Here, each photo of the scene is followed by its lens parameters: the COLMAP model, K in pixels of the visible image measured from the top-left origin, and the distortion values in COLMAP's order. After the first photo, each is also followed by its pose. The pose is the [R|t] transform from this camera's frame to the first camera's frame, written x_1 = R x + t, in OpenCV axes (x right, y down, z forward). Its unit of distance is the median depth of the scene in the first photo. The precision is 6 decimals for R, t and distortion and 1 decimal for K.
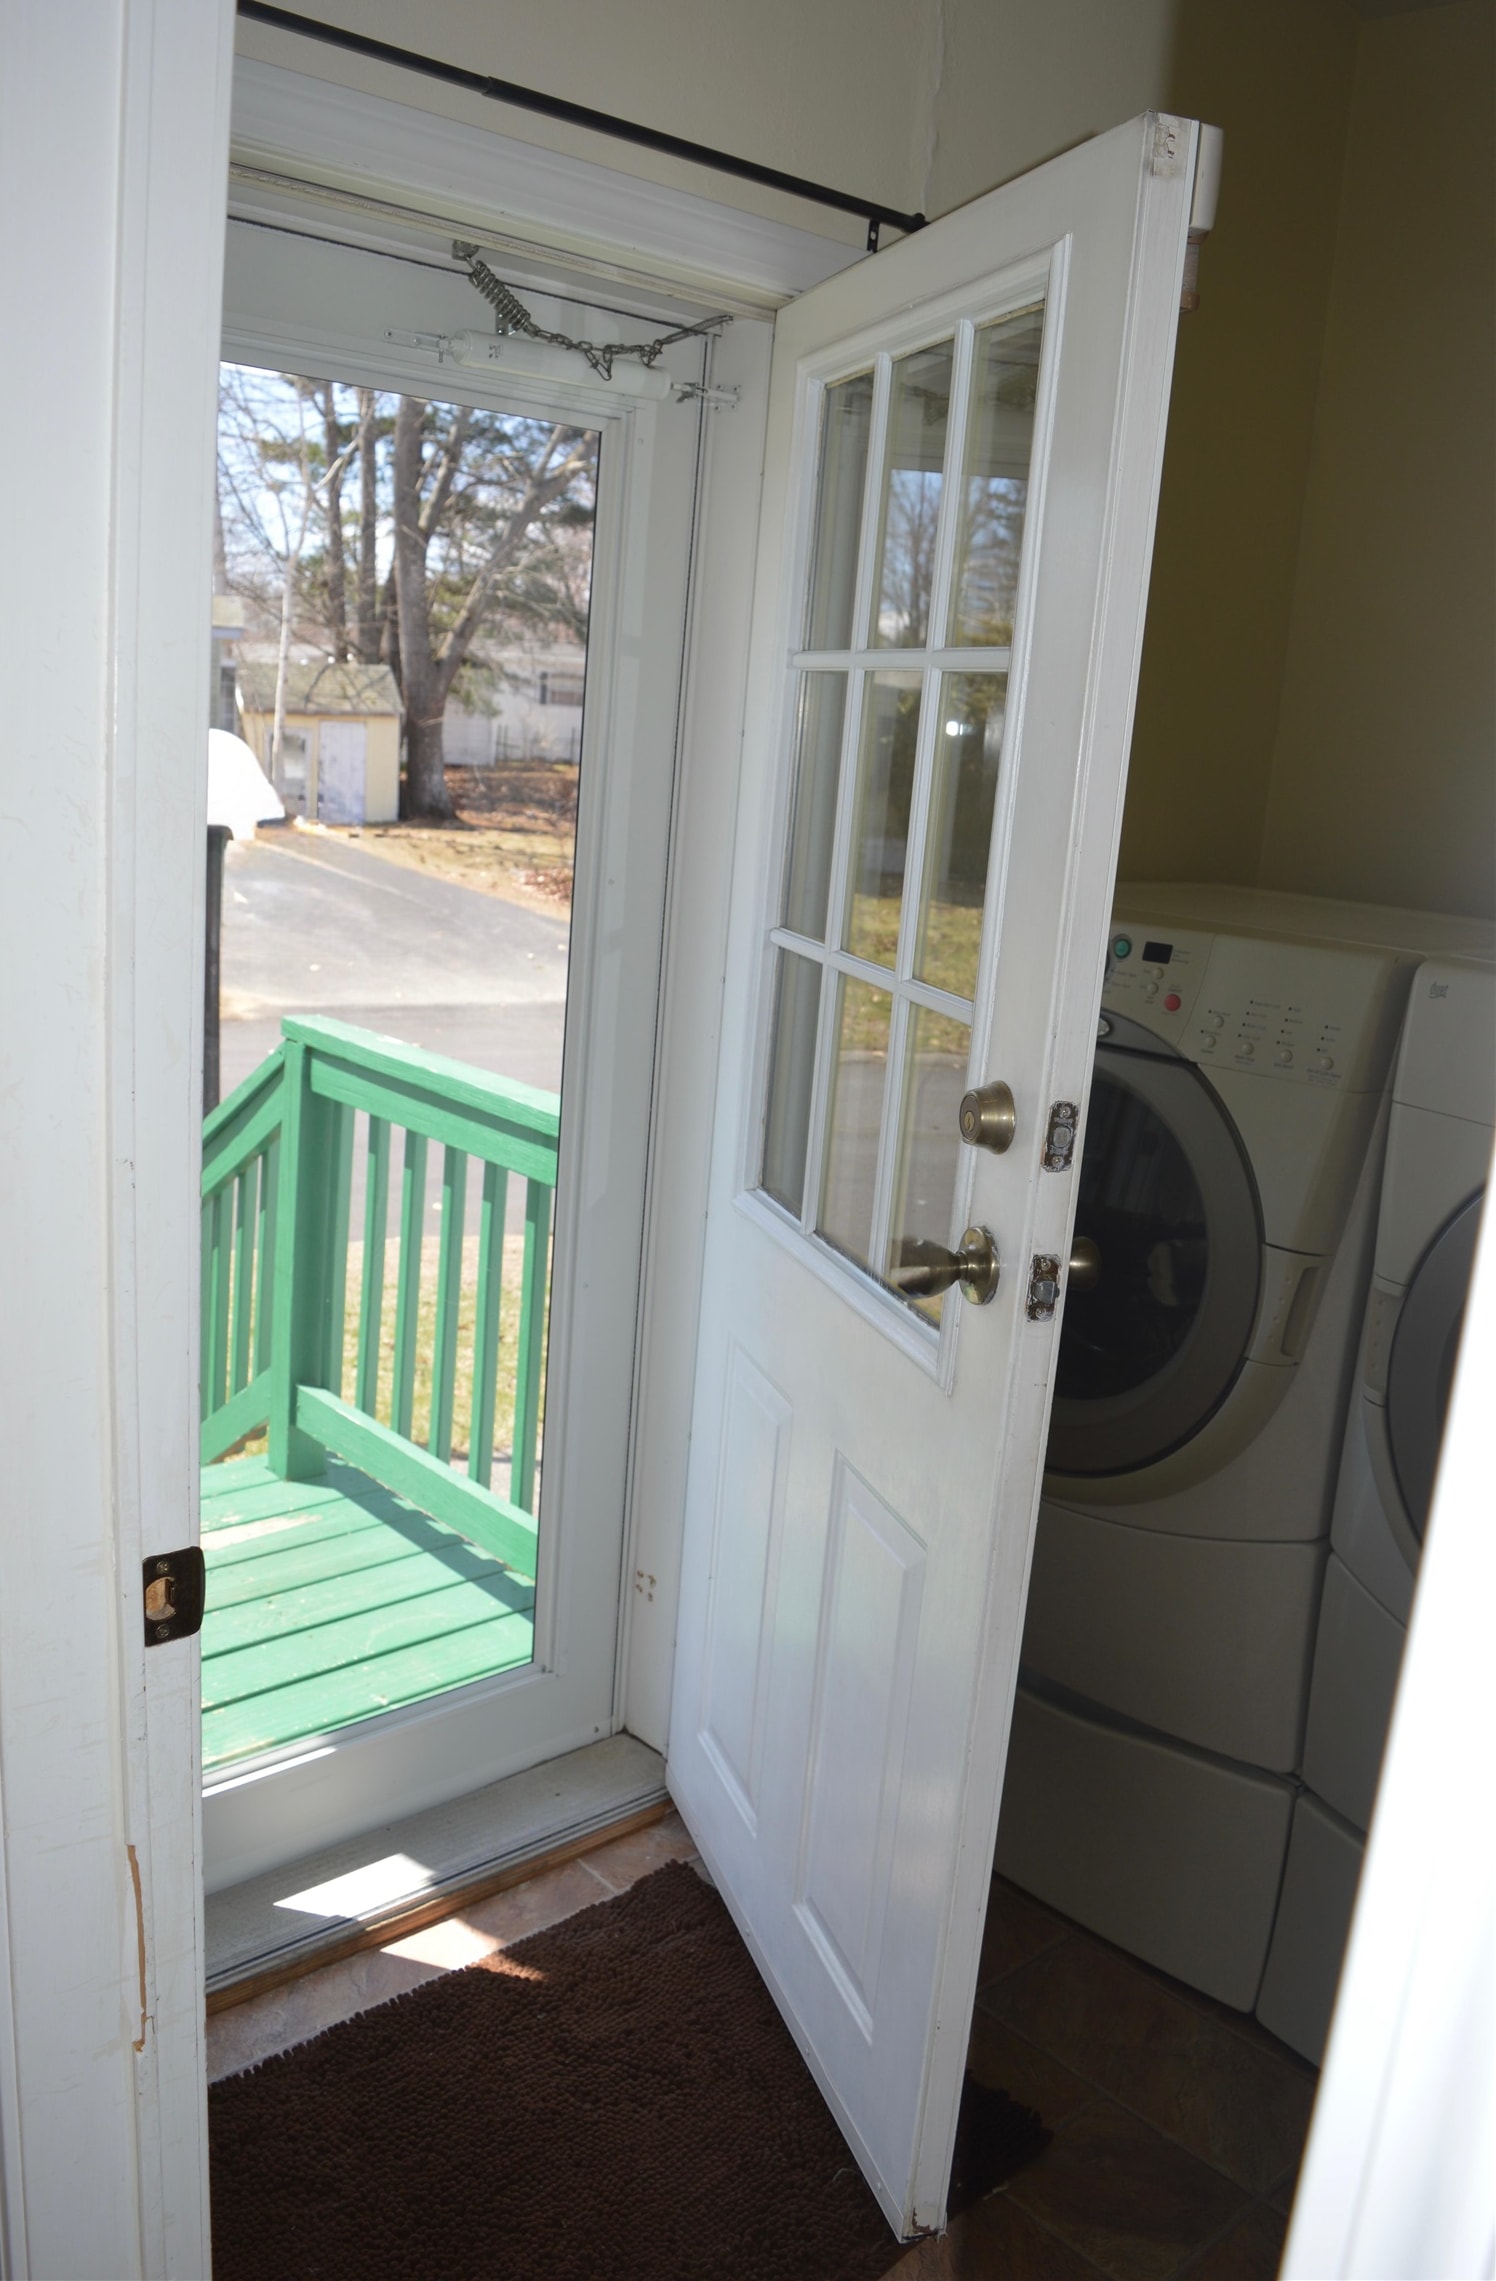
lens RADIAL K [[1809.4, 0, 751.4], [0, 1809.4, 1136.3], [0, 0, 1]] dist [-0.086281, 0.016102]
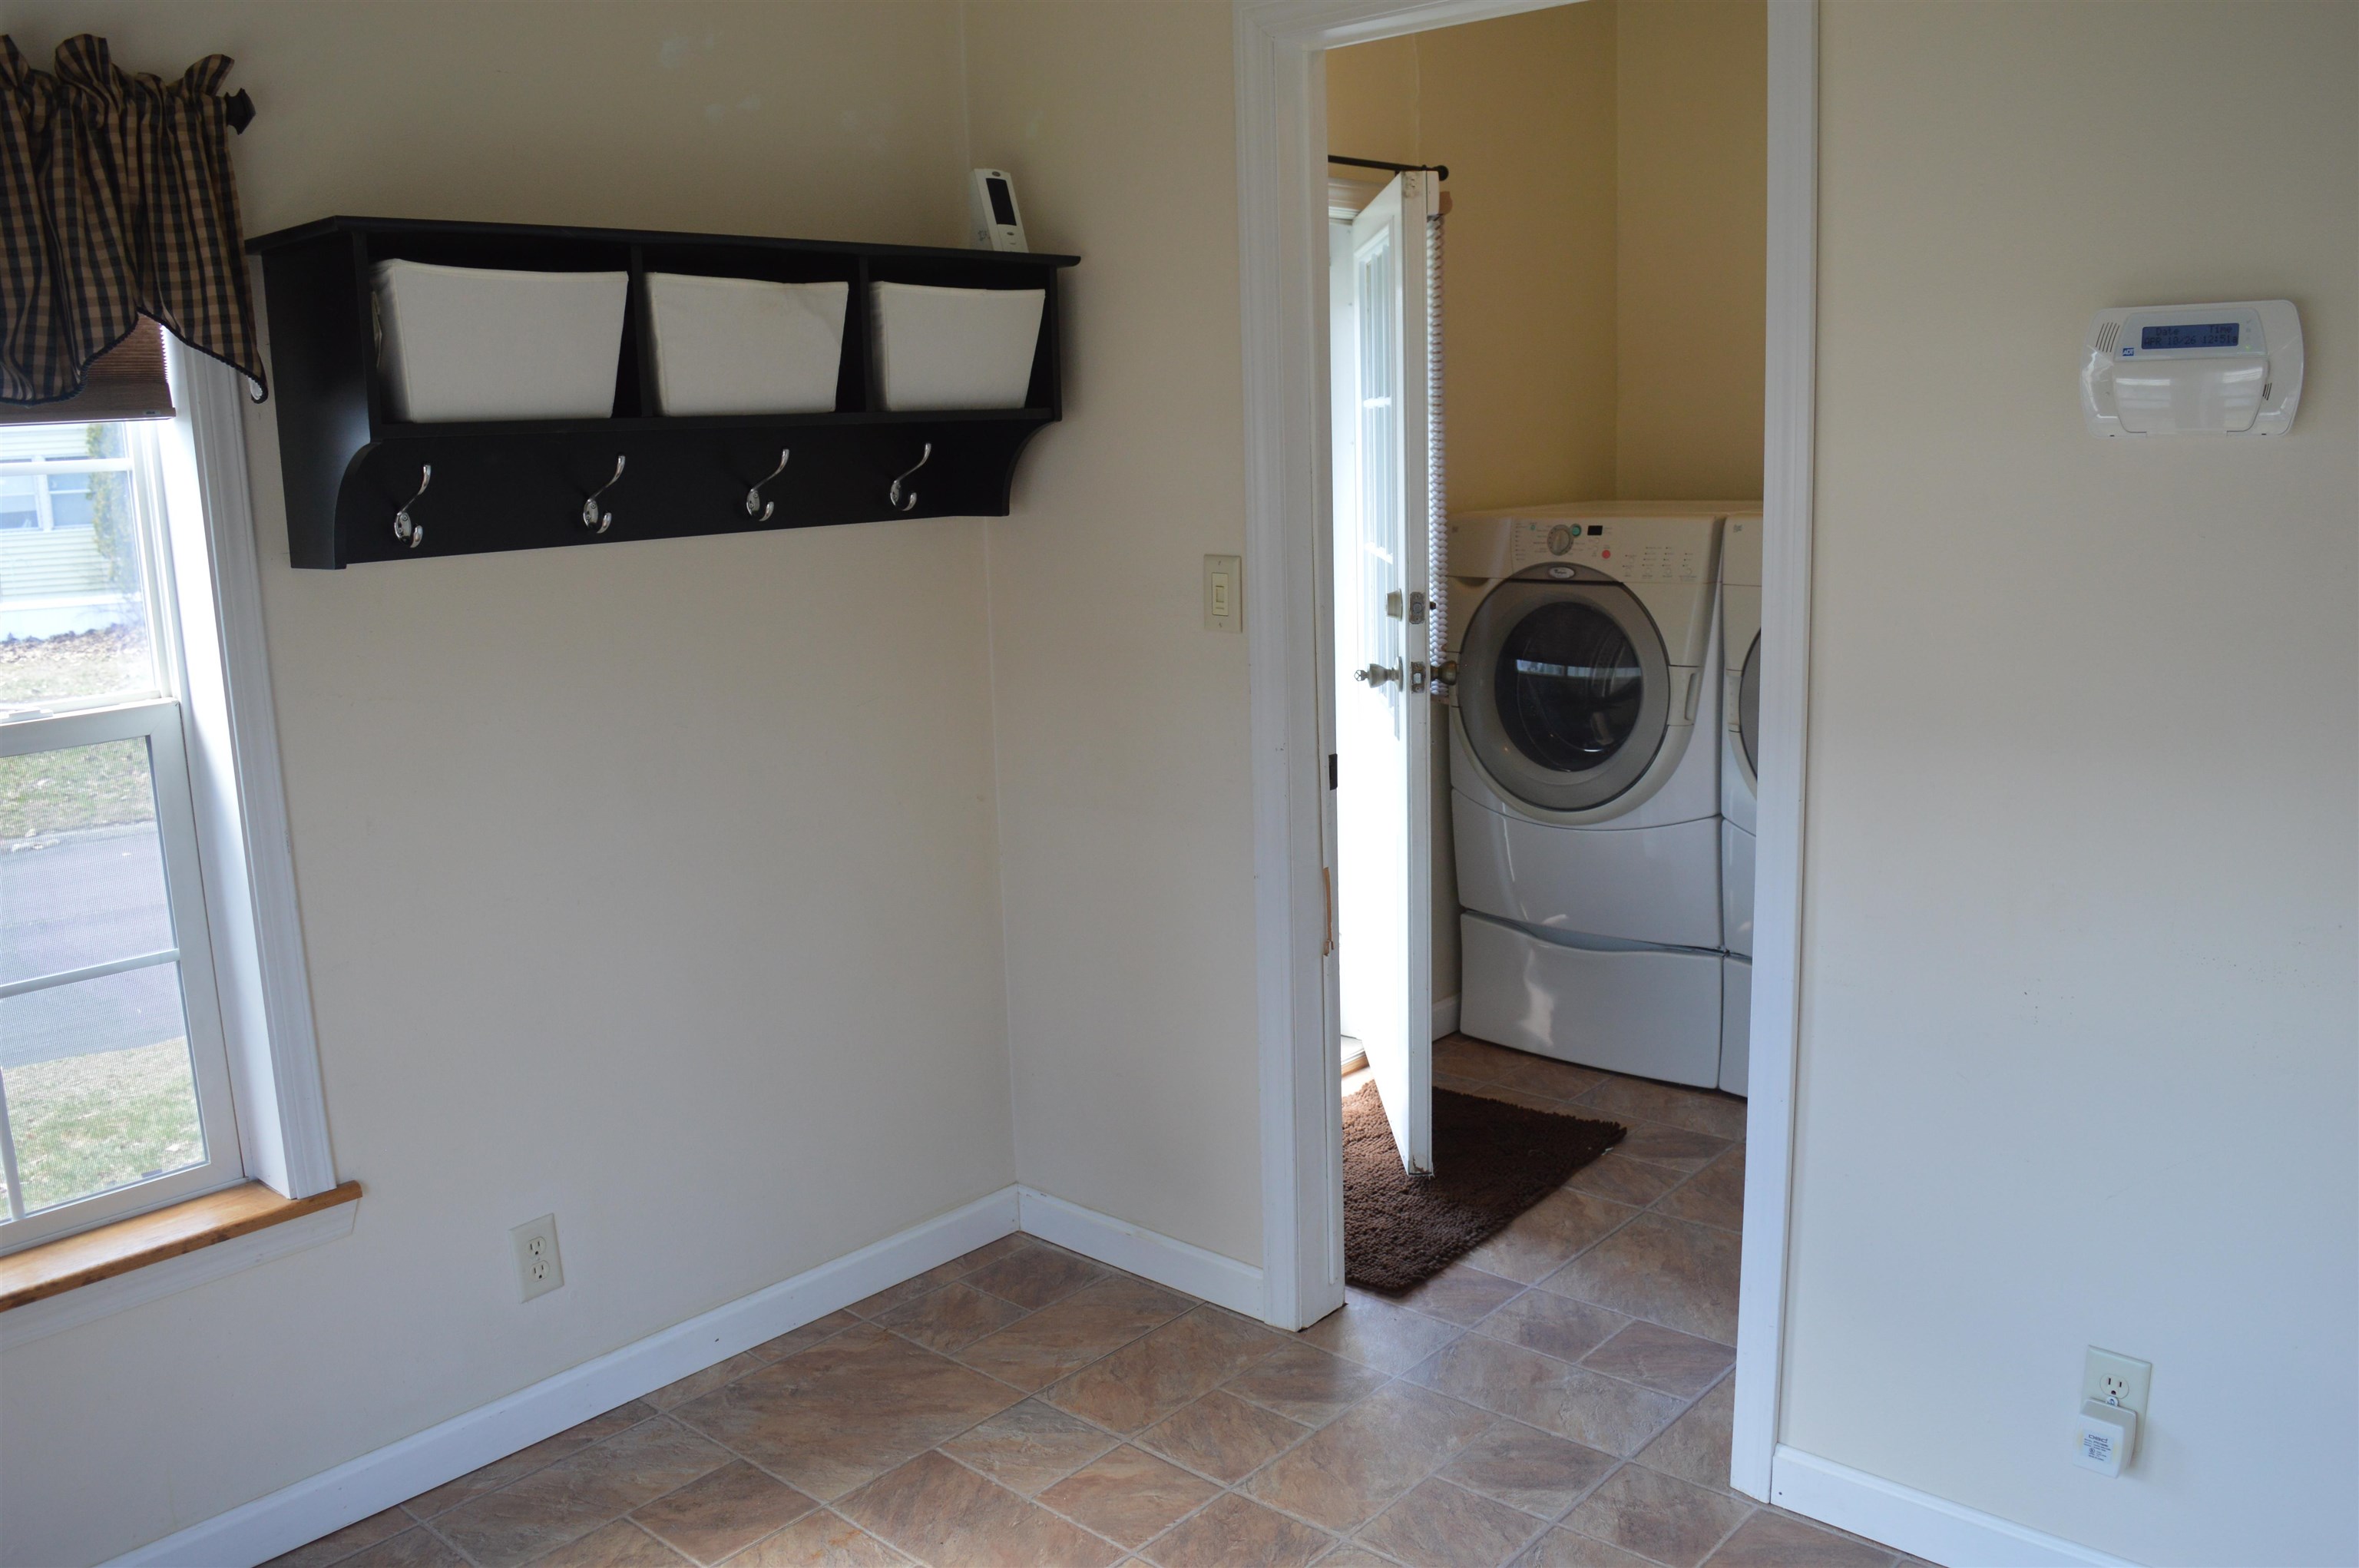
lens RADIAL K [[1871.2, 0, 1175.1], [0, 1871.2, 774.9], [0, 0, 1]] dist [-0.086281, 0.016102]
pose [[0.988747, -0.120846, 0.088175, -0.449813], [0.124751, 0.991374, -0.040193, 0.191494], [-0.082557, 0.050741, 0.995294, -0.996447]]
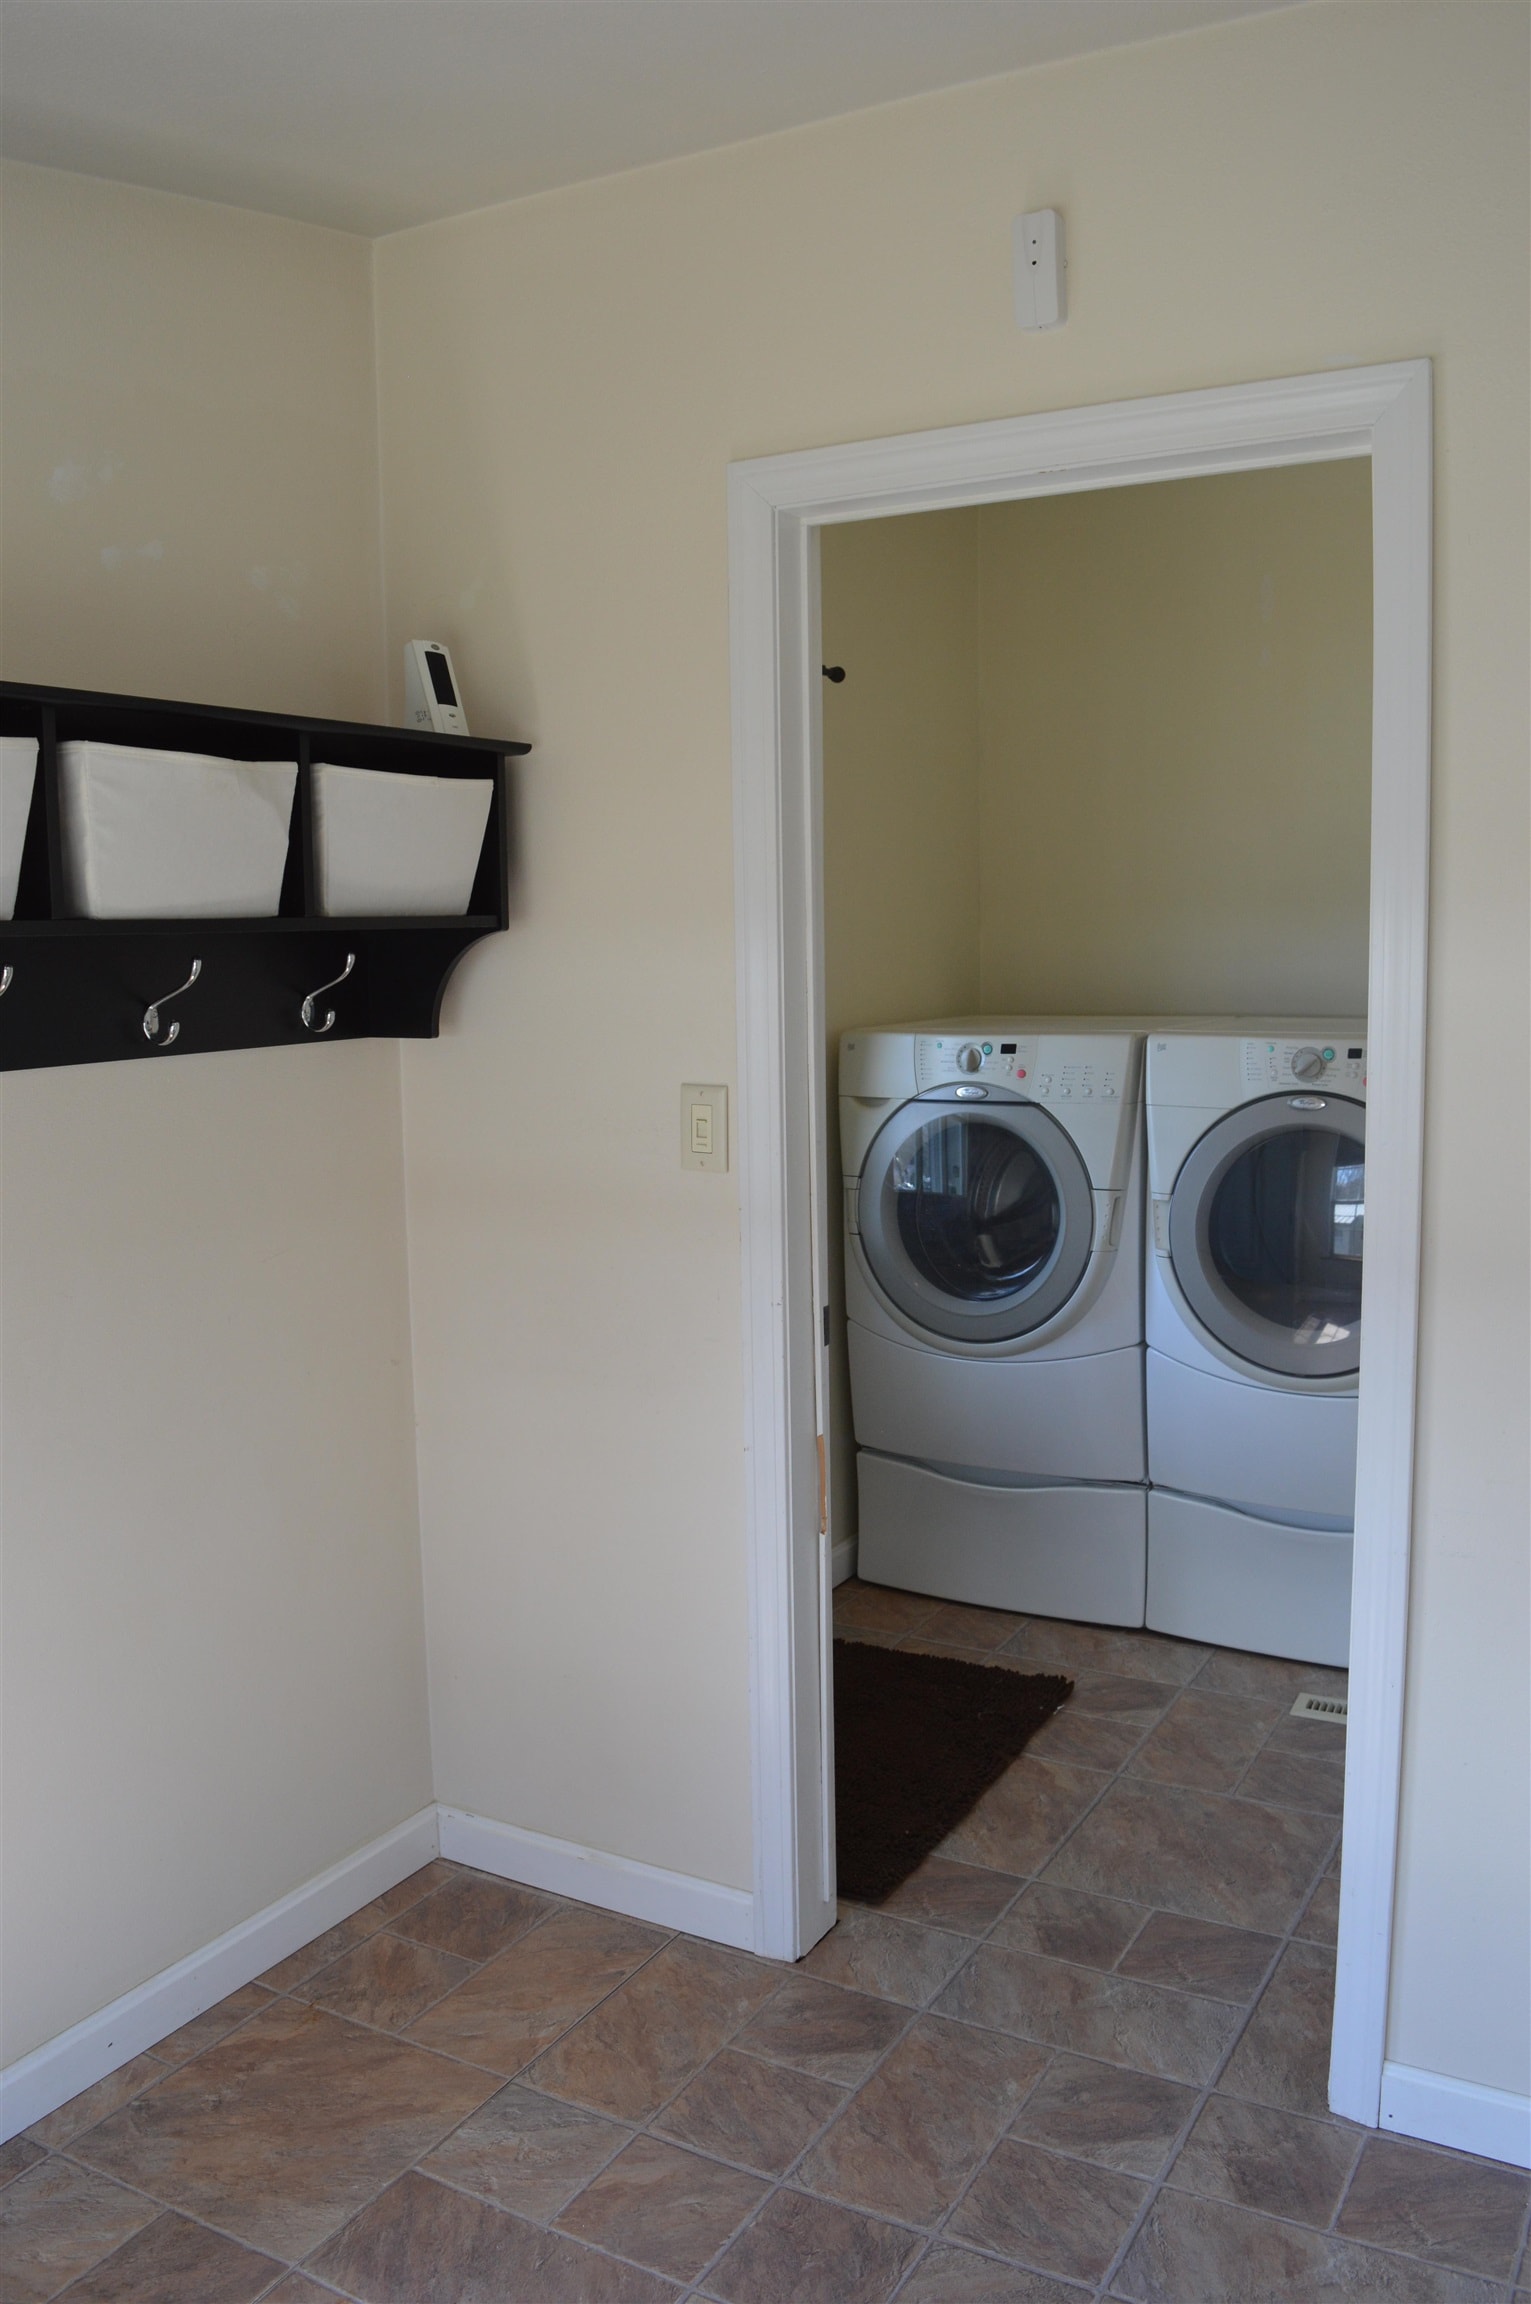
lens RADIAL K [[1827.6, 0, 772.1], [0, 1827.6, 1156.9], [0, 0, 1]] dist [-0.086281, 0.016102]
pose [[0.944431, -0.126915, 0.303220, -0.614343], [0.155482, 0.985218, -0.071906, 0.110575], [-0.289612, 0.115055, 0.950204, -0.746691]]
